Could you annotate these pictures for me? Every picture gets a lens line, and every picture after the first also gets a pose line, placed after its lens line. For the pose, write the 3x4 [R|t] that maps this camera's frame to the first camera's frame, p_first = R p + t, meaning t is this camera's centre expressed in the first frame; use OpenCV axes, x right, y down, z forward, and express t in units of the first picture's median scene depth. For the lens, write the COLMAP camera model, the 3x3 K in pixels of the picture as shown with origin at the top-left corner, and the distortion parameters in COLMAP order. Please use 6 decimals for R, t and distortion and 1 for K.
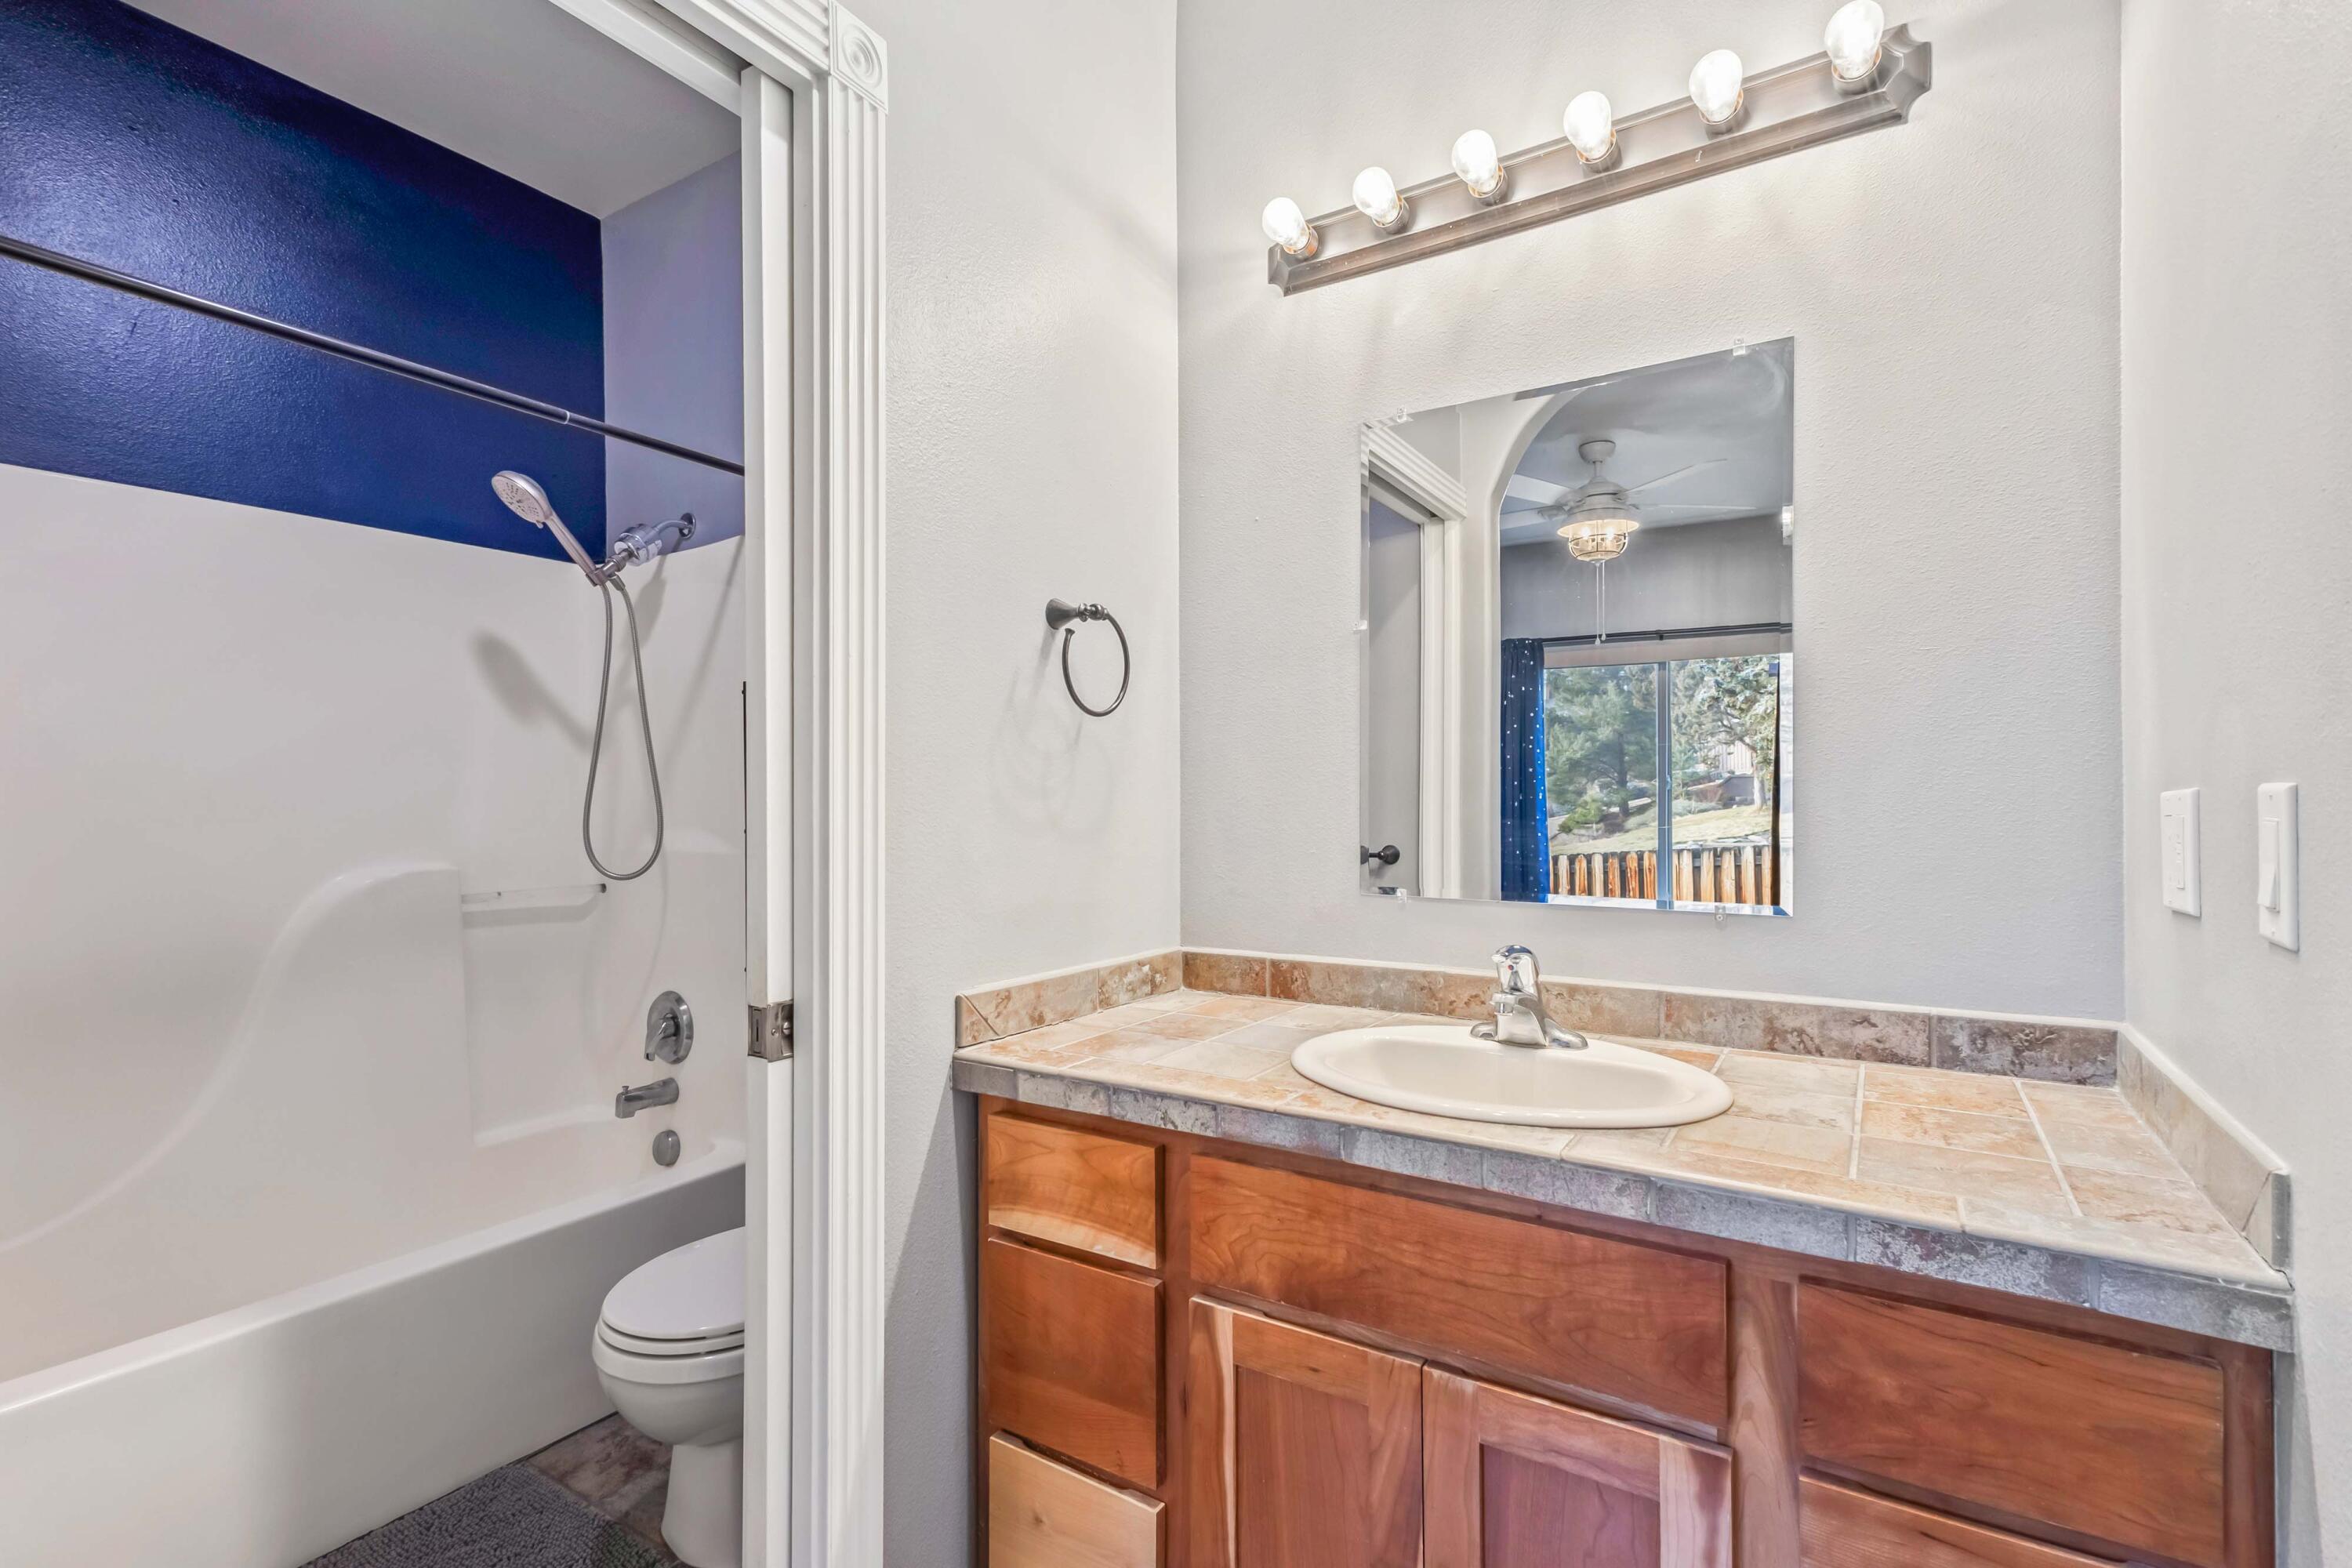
lens RADIAL K [[1076.0, 0, 1182.0], [0, 1076.0, 791.4], [0, 0, 1]] dist [0.005667, 0.000266]
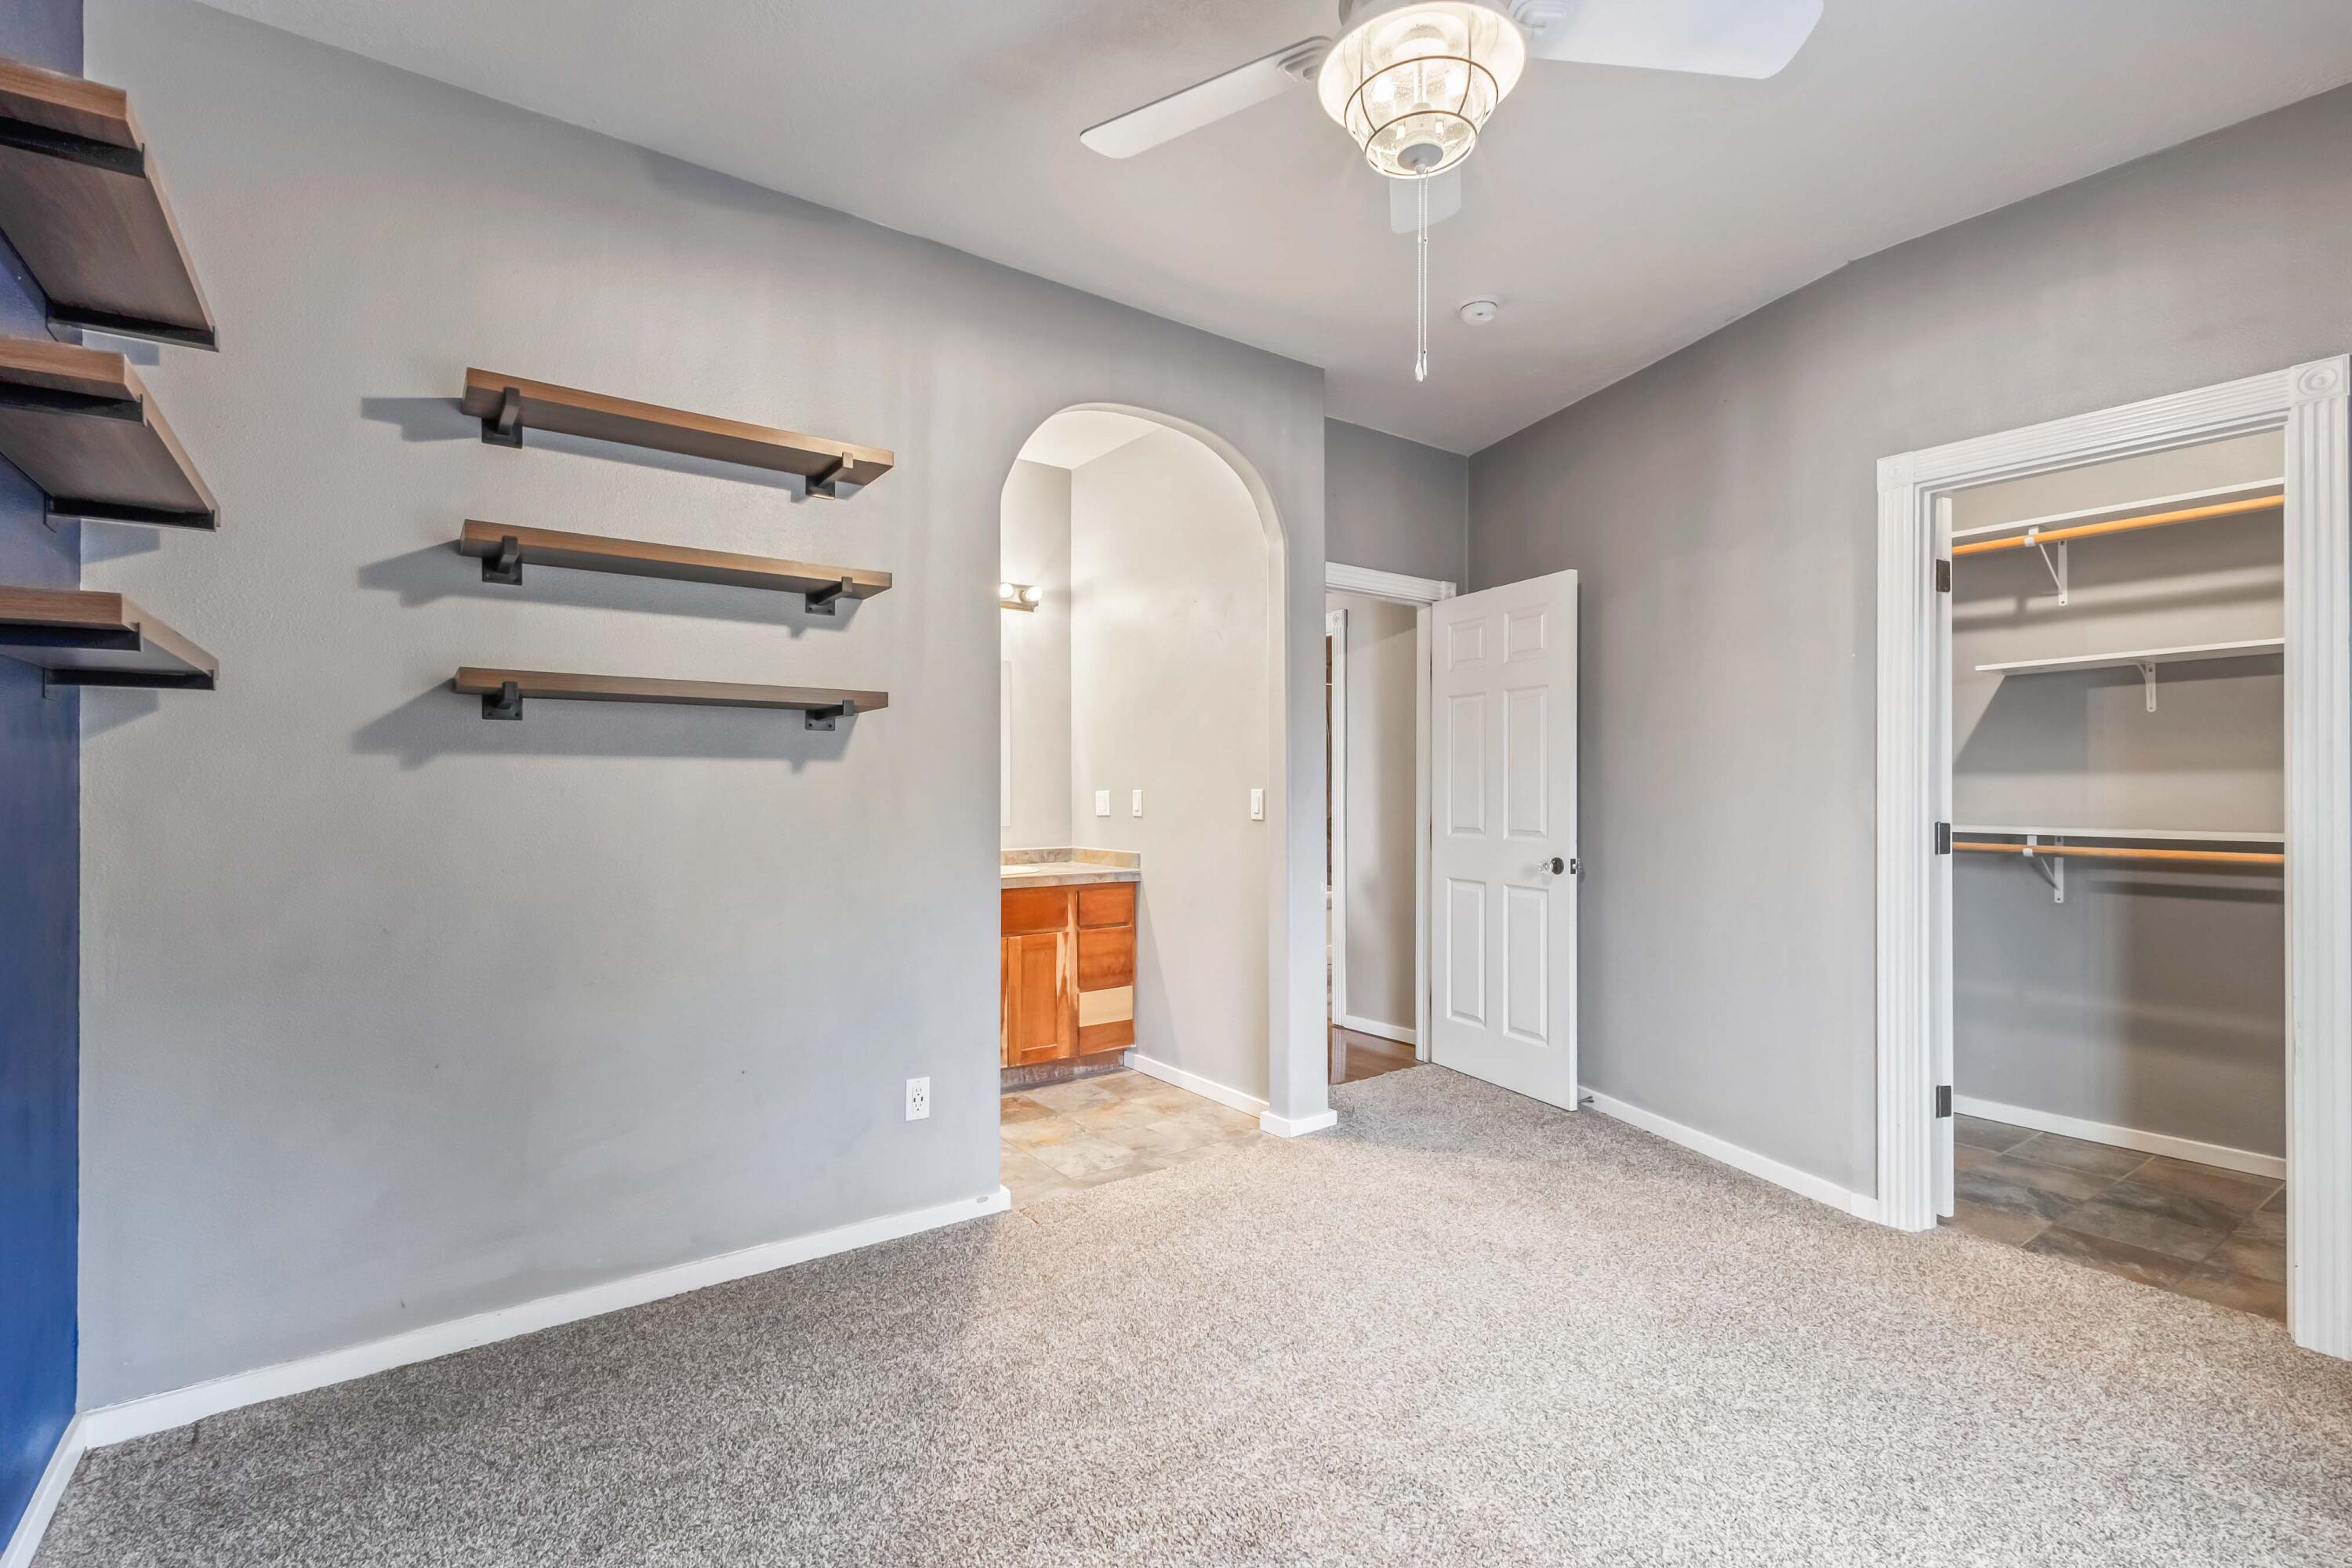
lens RADIAL K [[1076.0, 0, 1177.2], [0, 1076.0, 788.0], [0, 0, 1]] dist [0.005667, 0.000266]
pose [[0.365616, 0.003872, 0.930758, -3.963623], [-0.004975, 0.999985, -0.002205, -0.001777], [-0.930752, -0.003824, 0.365630, -1.238120]]
